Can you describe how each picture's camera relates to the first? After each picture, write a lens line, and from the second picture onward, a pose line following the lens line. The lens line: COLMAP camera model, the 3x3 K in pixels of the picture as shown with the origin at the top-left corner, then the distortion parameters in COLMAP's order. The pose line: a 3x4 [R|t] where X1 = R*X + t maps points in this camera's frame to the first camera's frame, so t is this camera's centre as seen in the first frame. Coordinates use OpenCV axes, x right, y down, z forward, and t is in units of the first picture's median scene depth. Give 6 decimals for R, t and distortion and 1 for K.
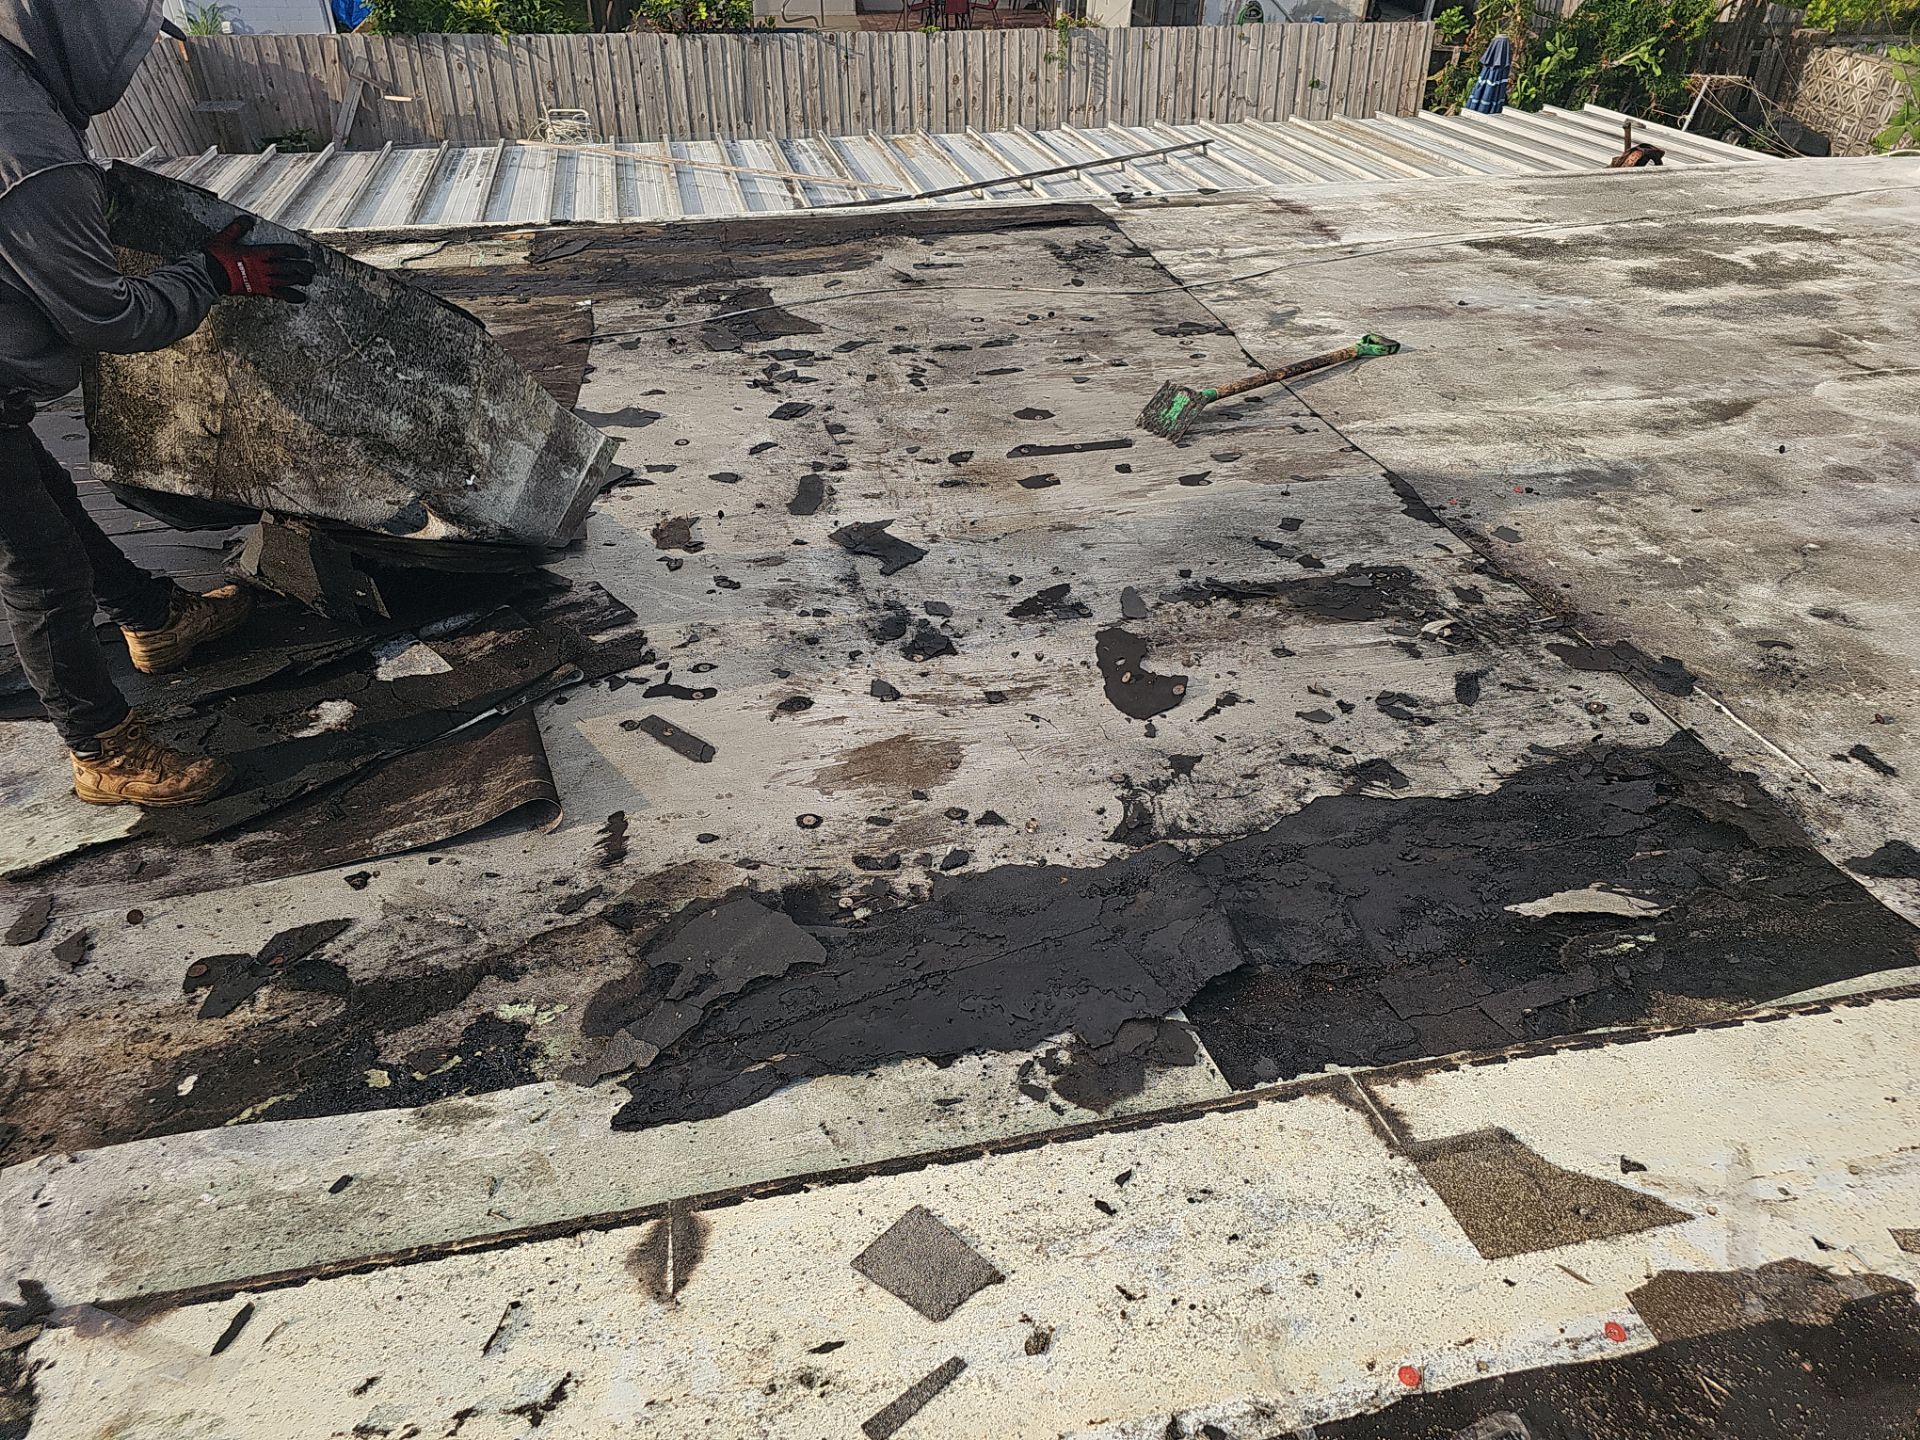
lens RADIAL K [[1280.9, 0, 954.6], [0, 1280.9, 721.0], [0, 0, 1]] dist [0.041712, -0.030571]
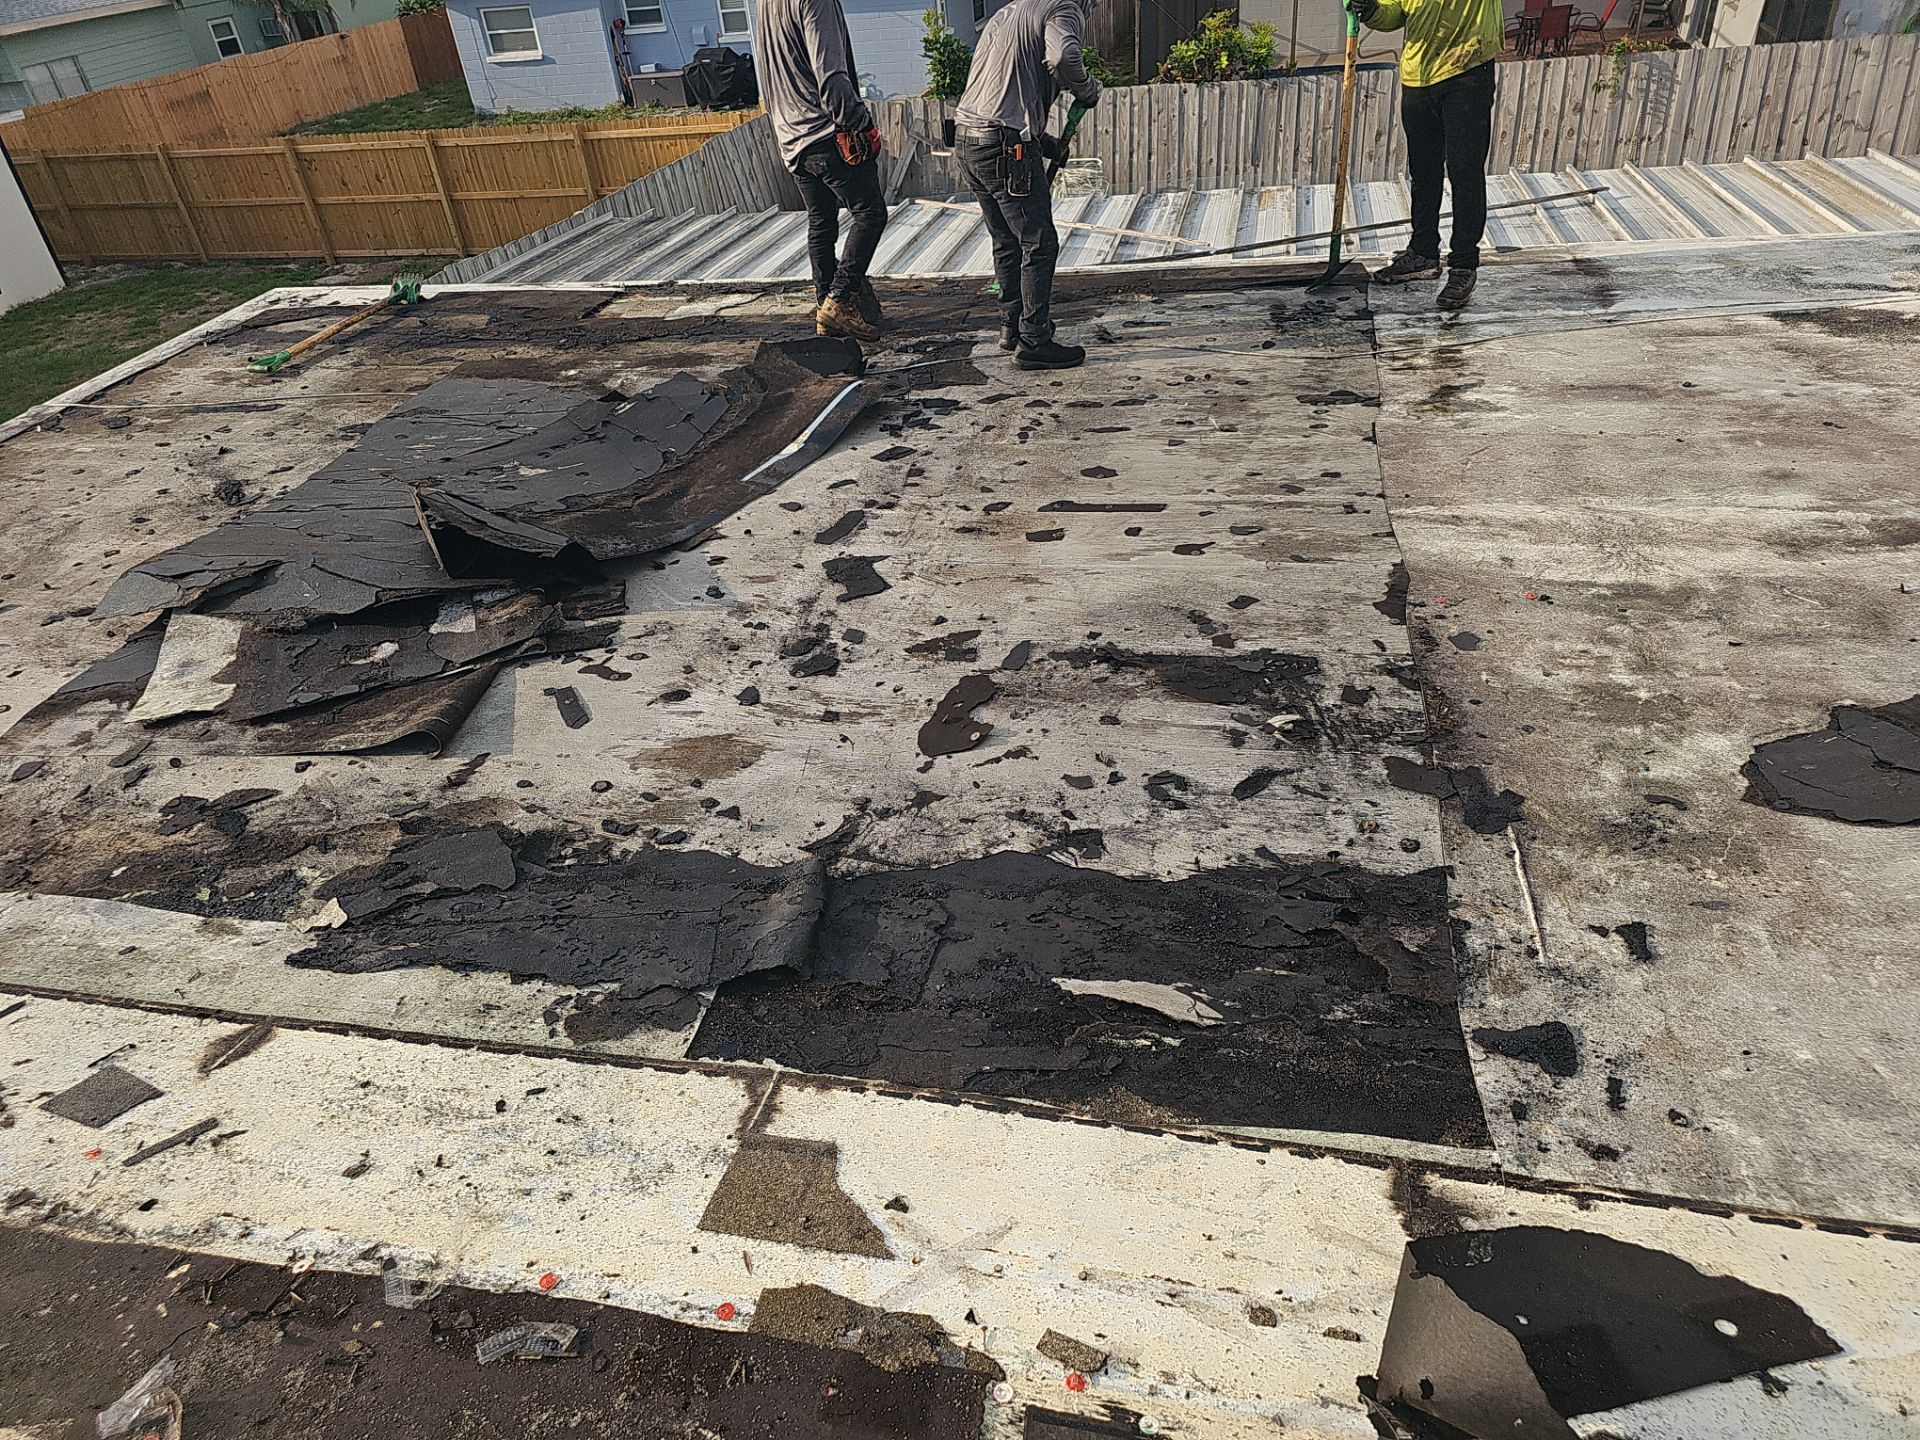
lens RADIAL K [[1280.9, 0, 955.5], [0, 1280.9, 715.3], [0, 0, 1]] dist [0.041712, -0.030571]
pose [[0.899184, 0.155125, -0.409150, 0.622070], [-0.164785, 0.986259, 0.011784, -0.053893], [0.405356, 0.056825, 0.912391, 0.008822]]
